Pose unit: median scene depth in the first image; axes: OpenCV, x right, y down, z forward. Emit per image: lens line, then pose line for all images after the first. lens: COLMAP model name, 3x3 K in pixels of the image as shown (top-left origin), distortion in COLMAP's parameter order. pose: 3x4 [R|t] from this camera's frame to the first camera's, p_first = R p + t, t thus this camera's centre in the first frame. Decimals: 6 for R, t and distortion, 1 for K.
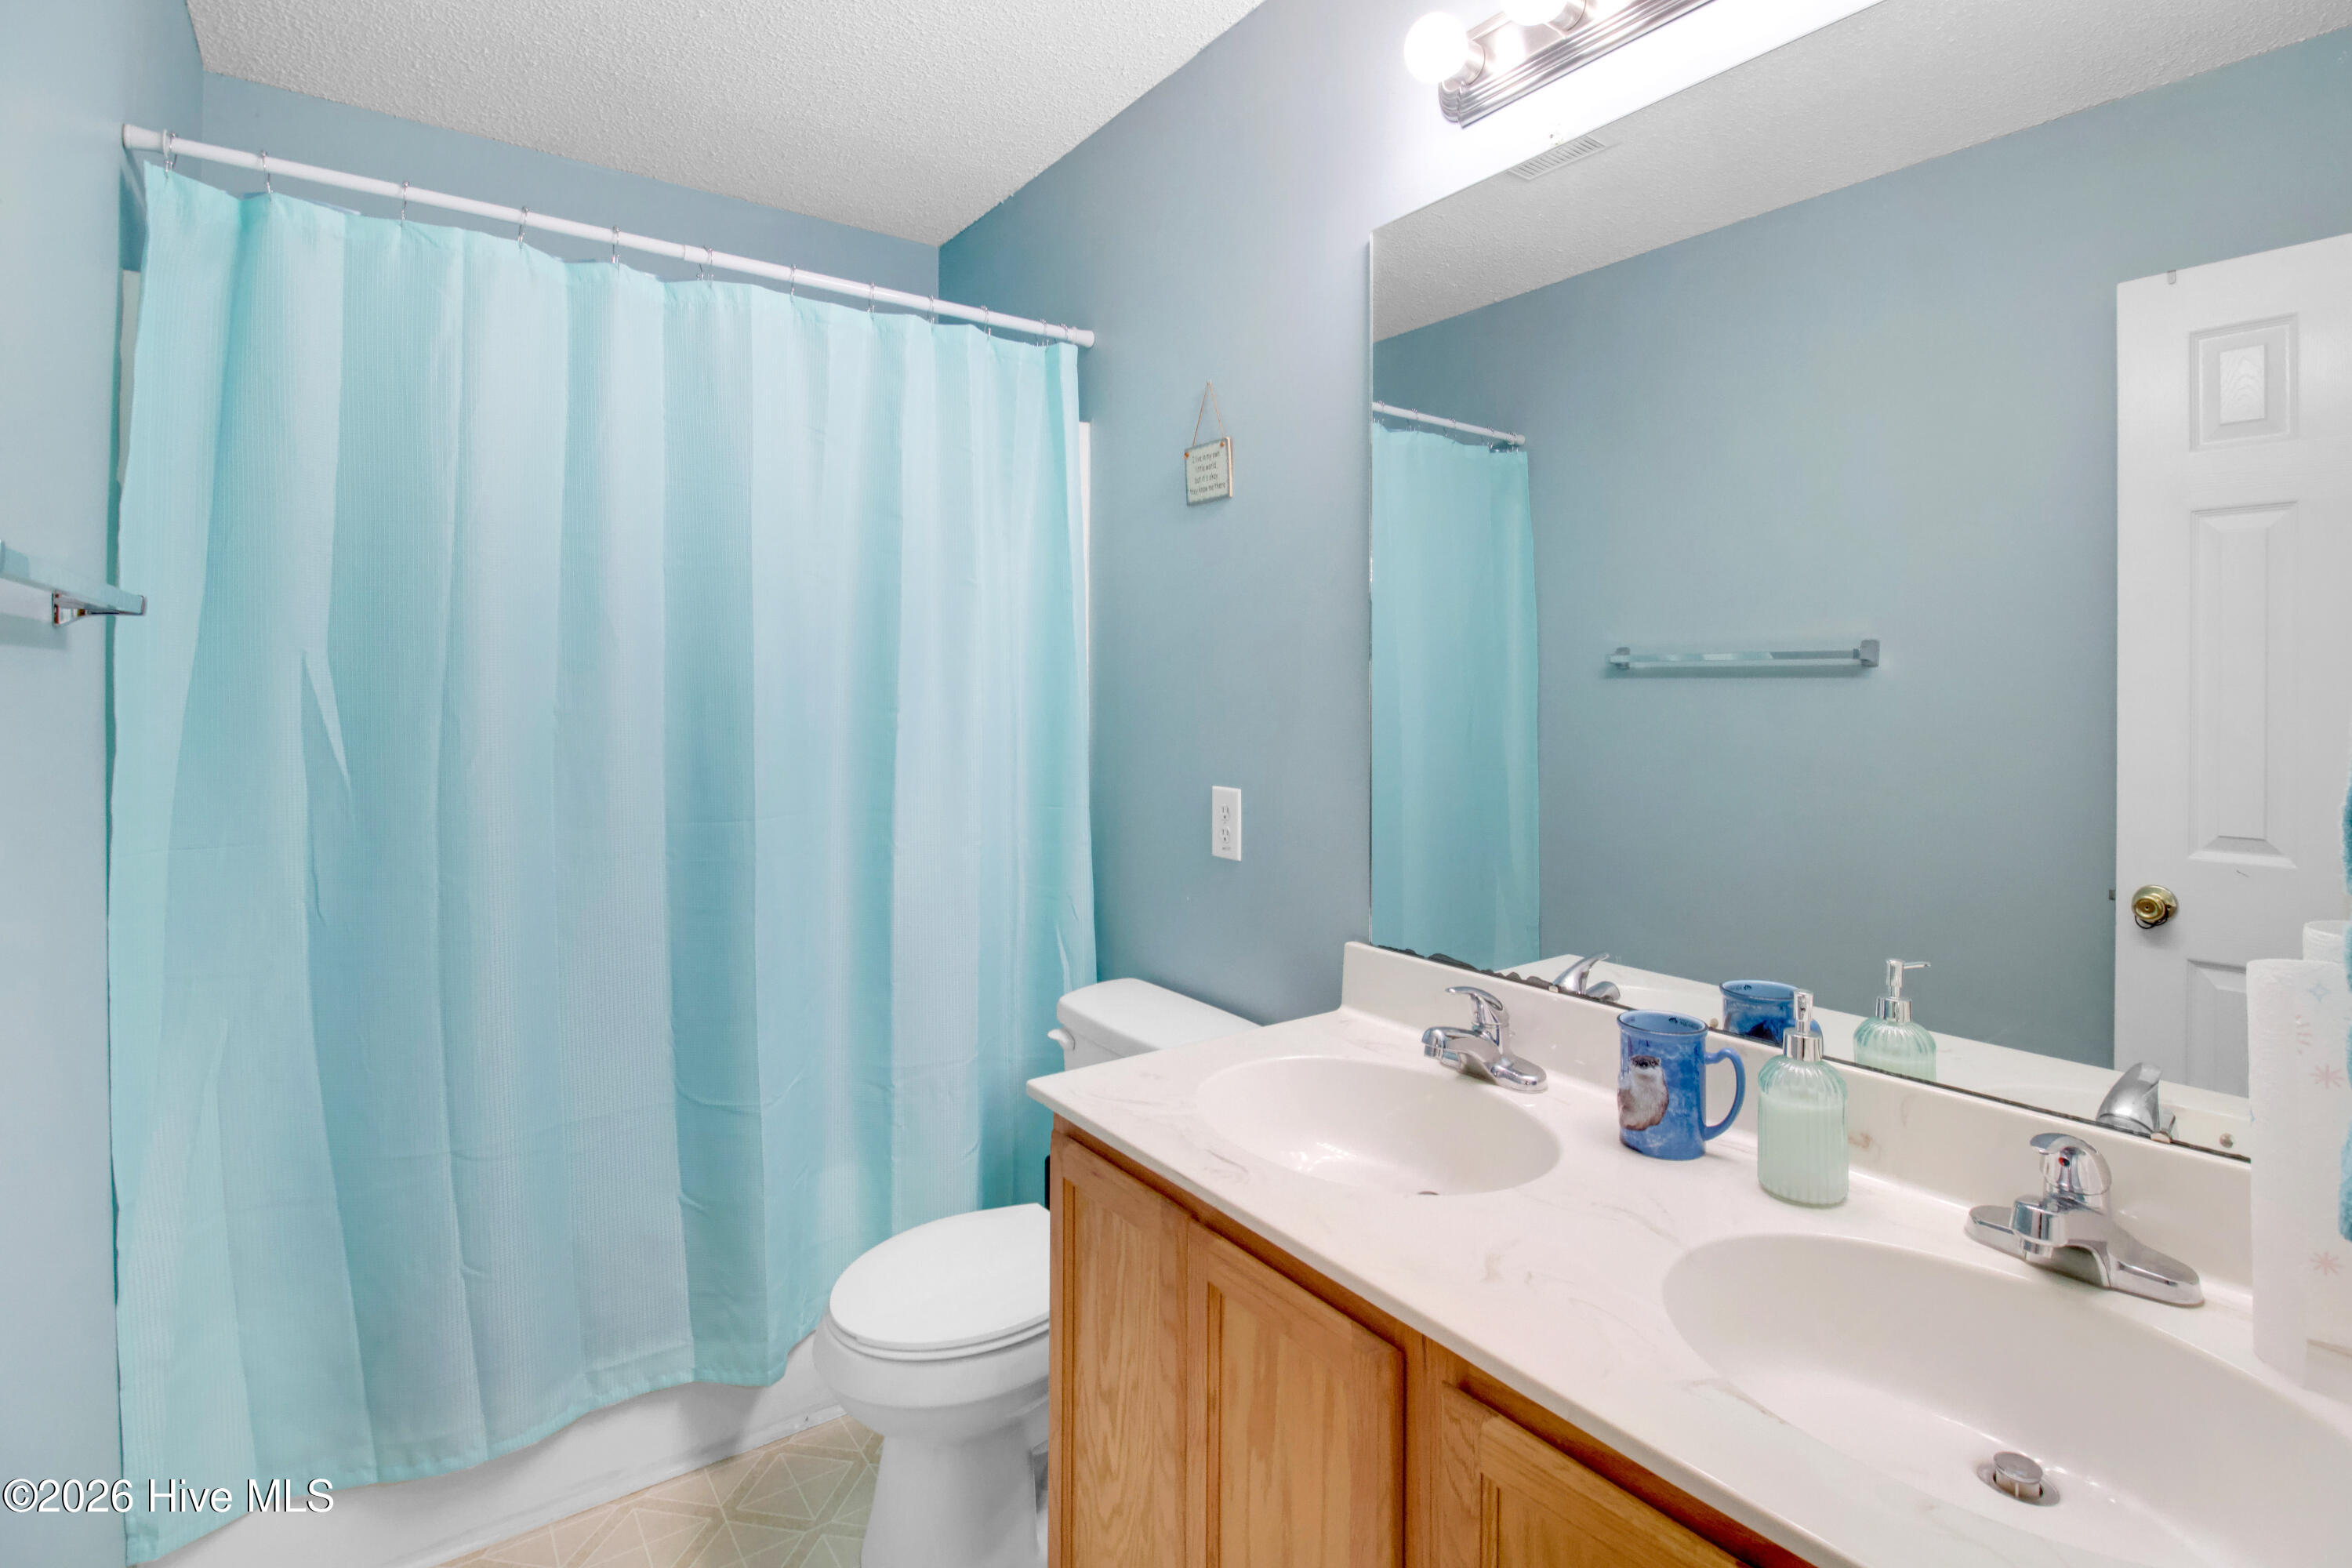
lens RADIAL K [[1127.9, 0, 1207.4], [0, 1127.9, 694.0], [0, 0, 1]] dist [0.001306, -0.011292]
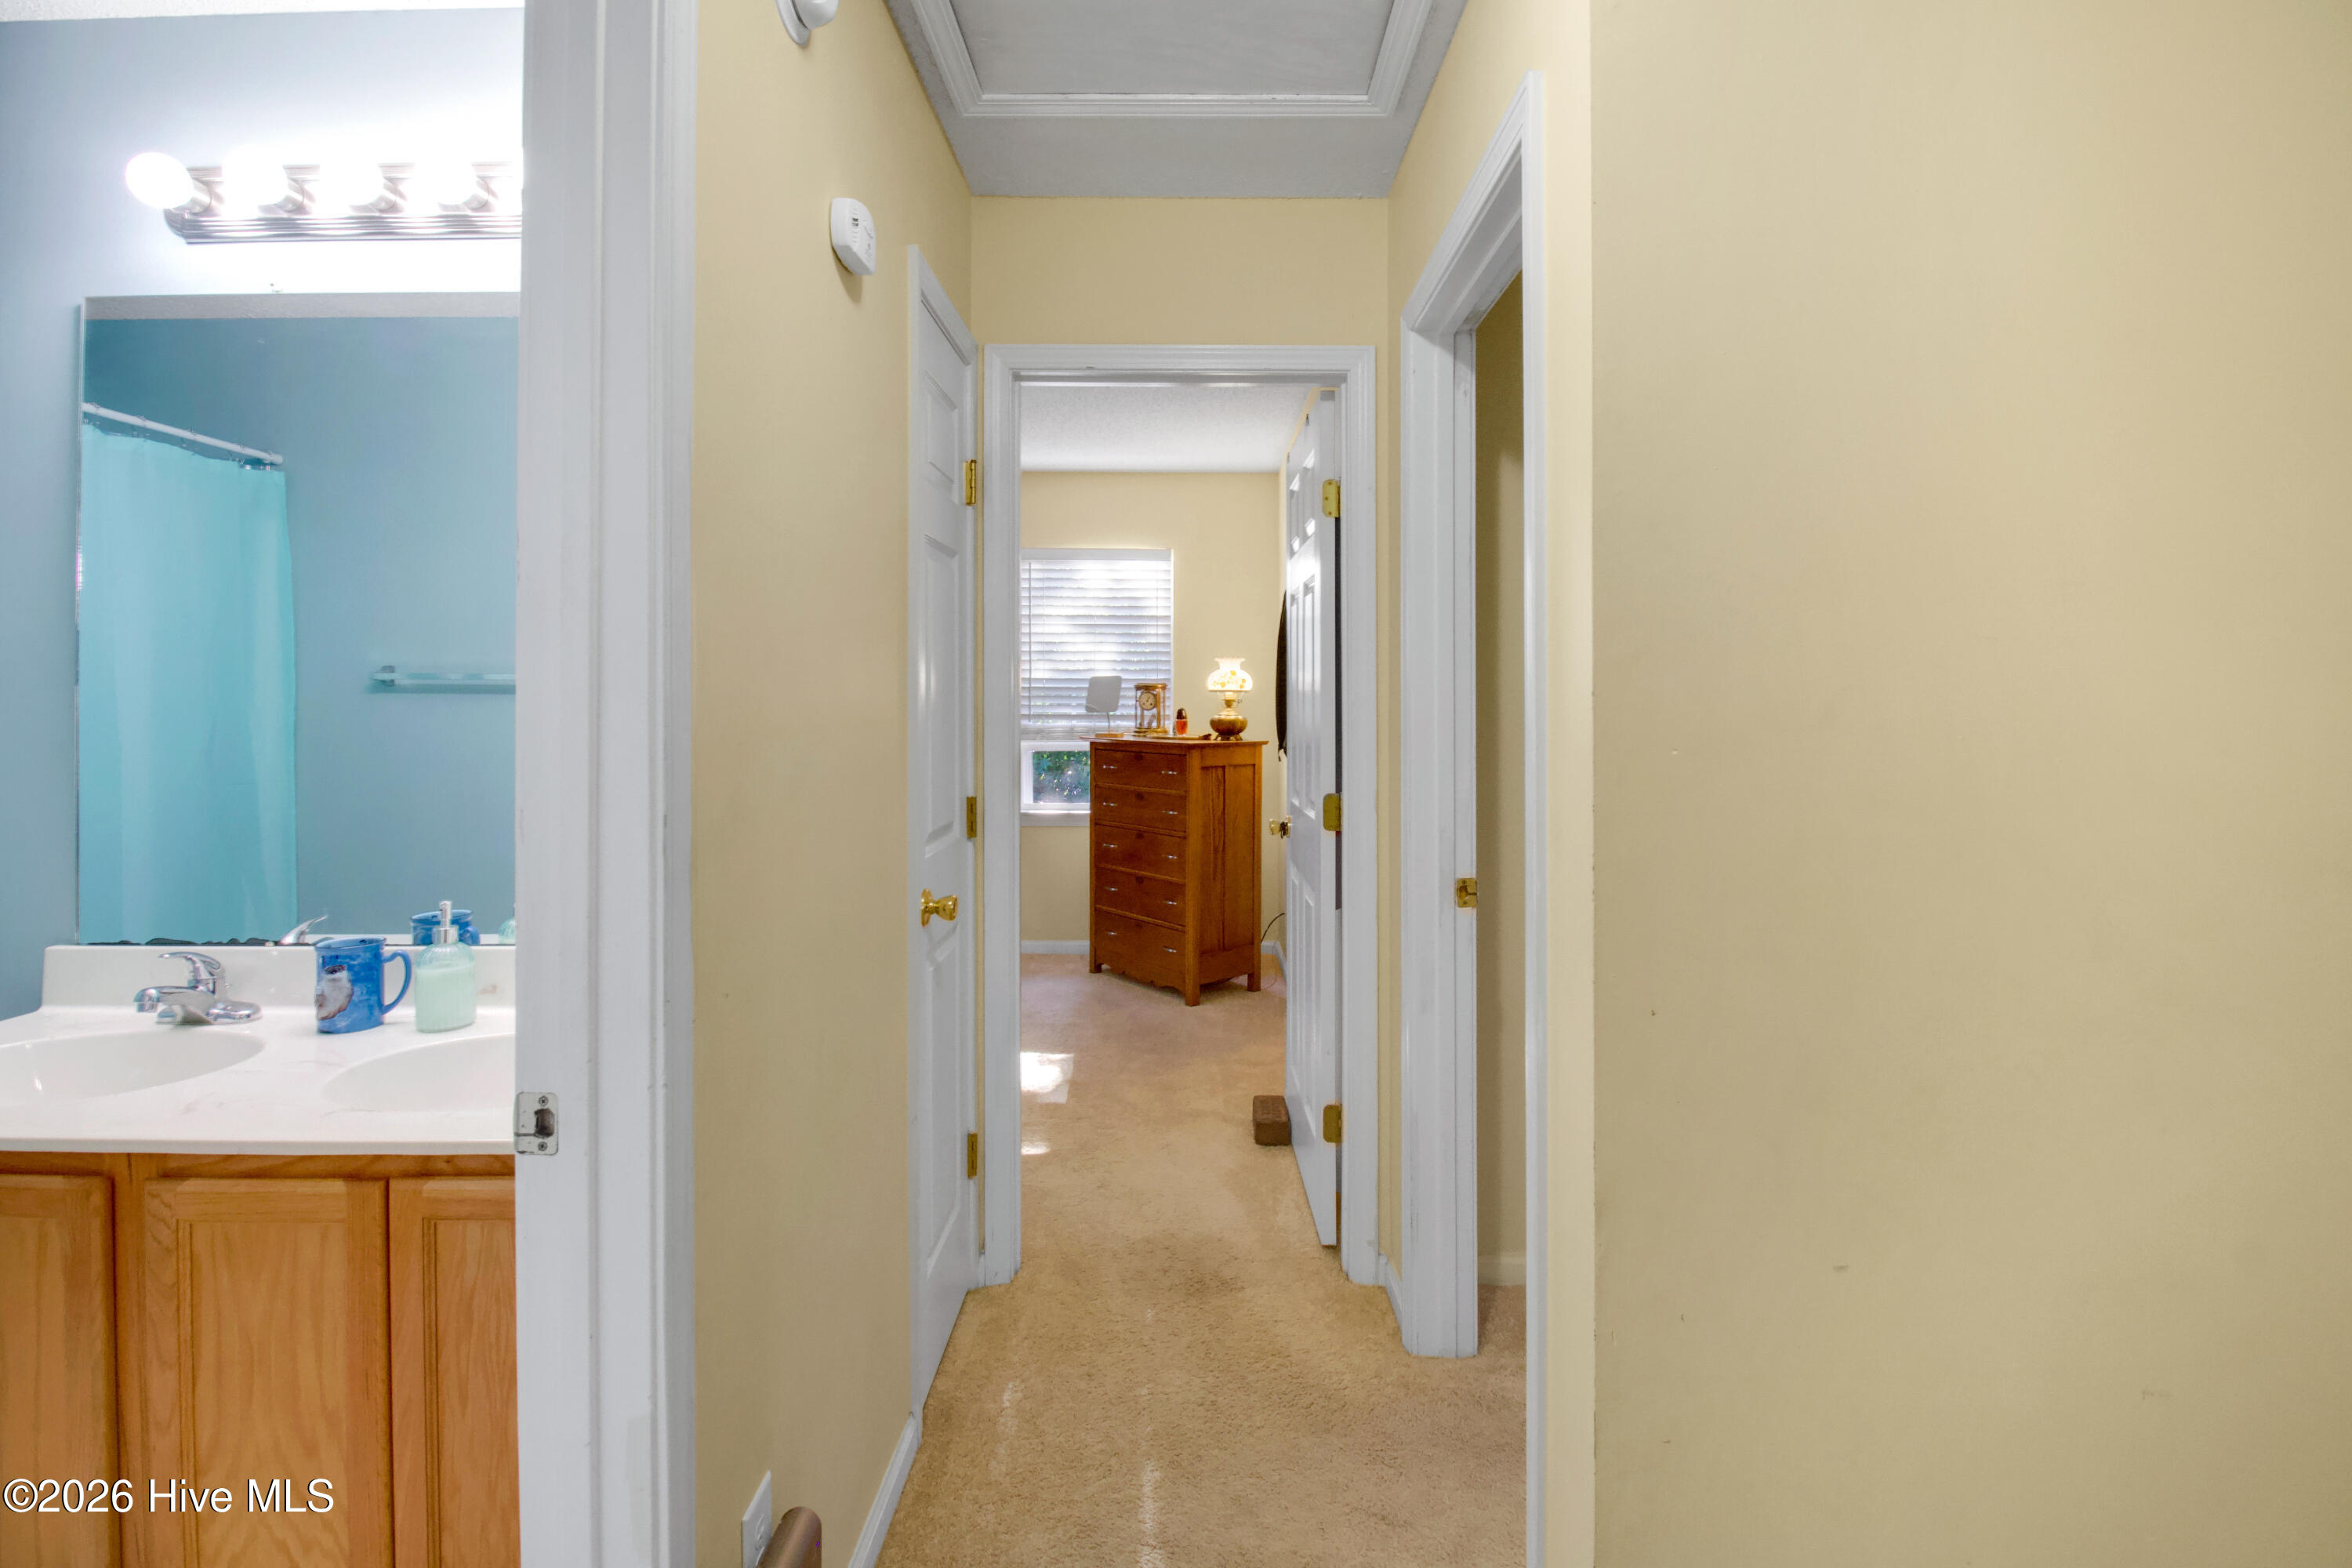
lens RADIAL K [[1127.9, 0, 1207.4], [0, 1127.9, 694.0], [0, 0, 1]] dist [0.001306, -0.011292]
pose [[0.592835, 0.004081, 0.805314, -0.095217], [-0.001107, 0.999990, -0.004253, -0.020708], [-0.805324, 0.001630, 0.592833, -0.645923]]
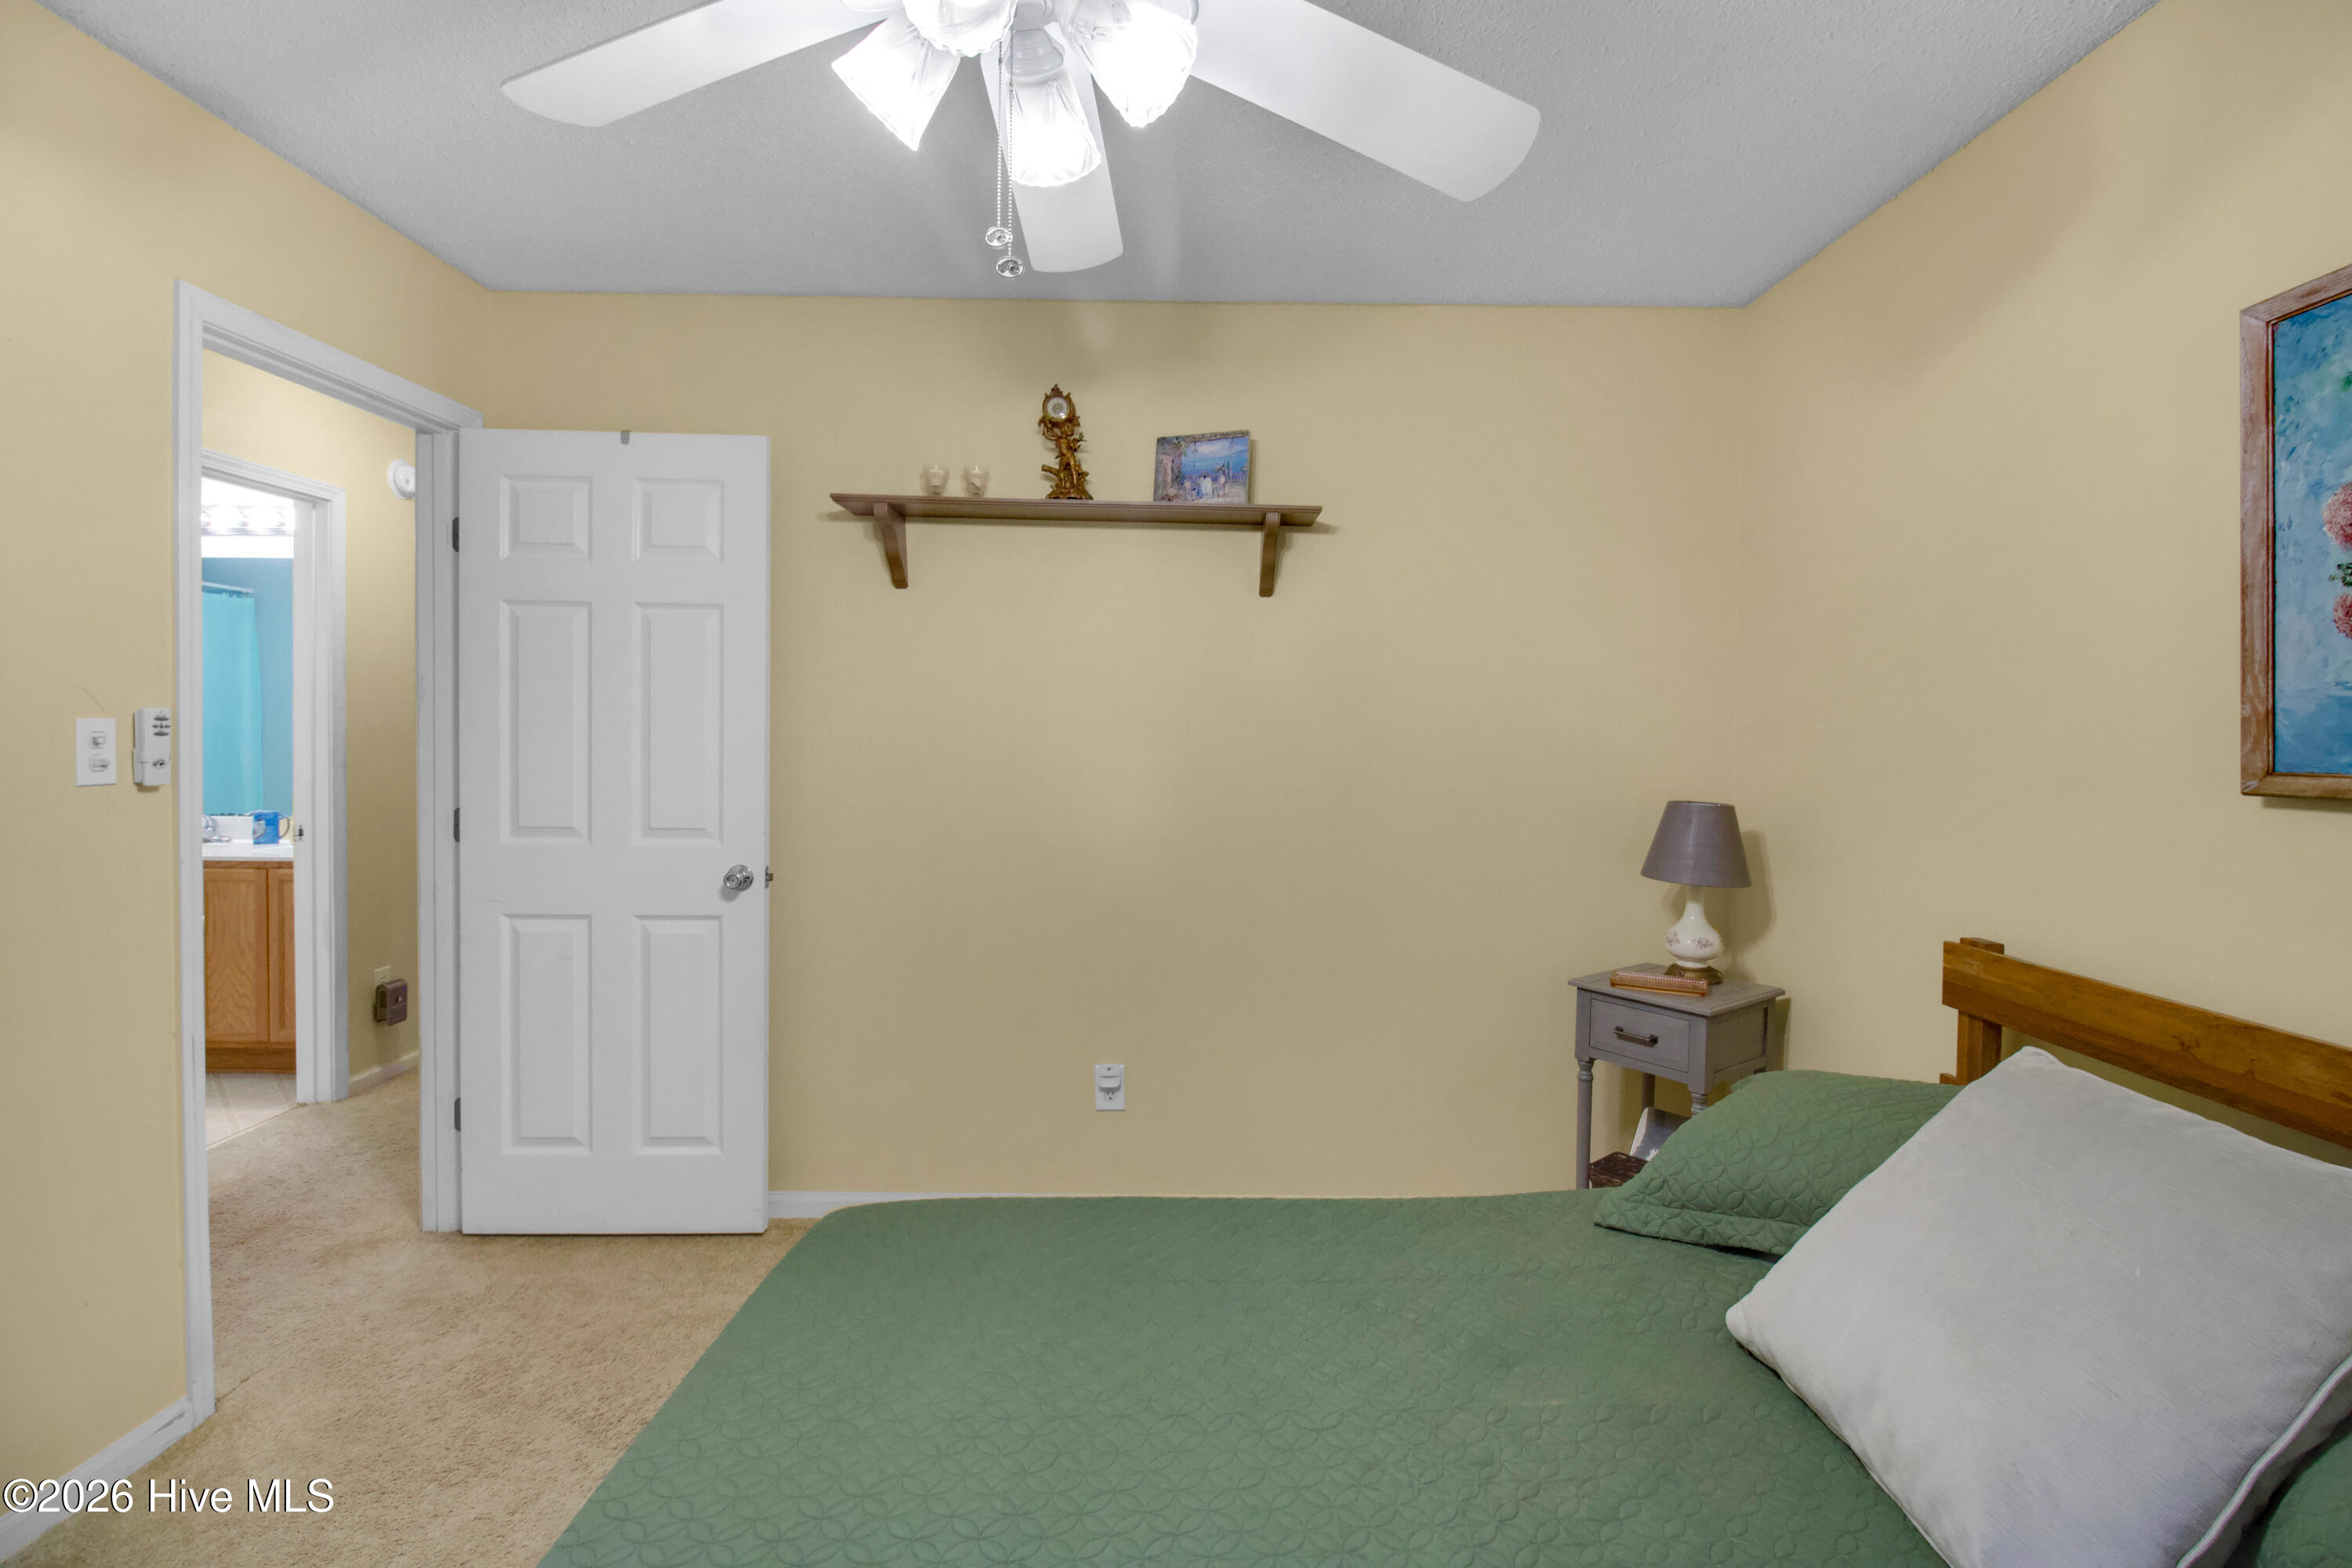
lens RADIAL K [[1127.9, 0, 1207.4], [0, 1127.9, 694.0], [0, 0, 1]] dist [0.001306, -0.011292]
pose [[0.594029, 0.008358, 0.804400, -0.660376], [0.012429, 0.999731, -0.019566, 0.007036], [-0.804348, 0.021620, 0.593765, -3.306153]]
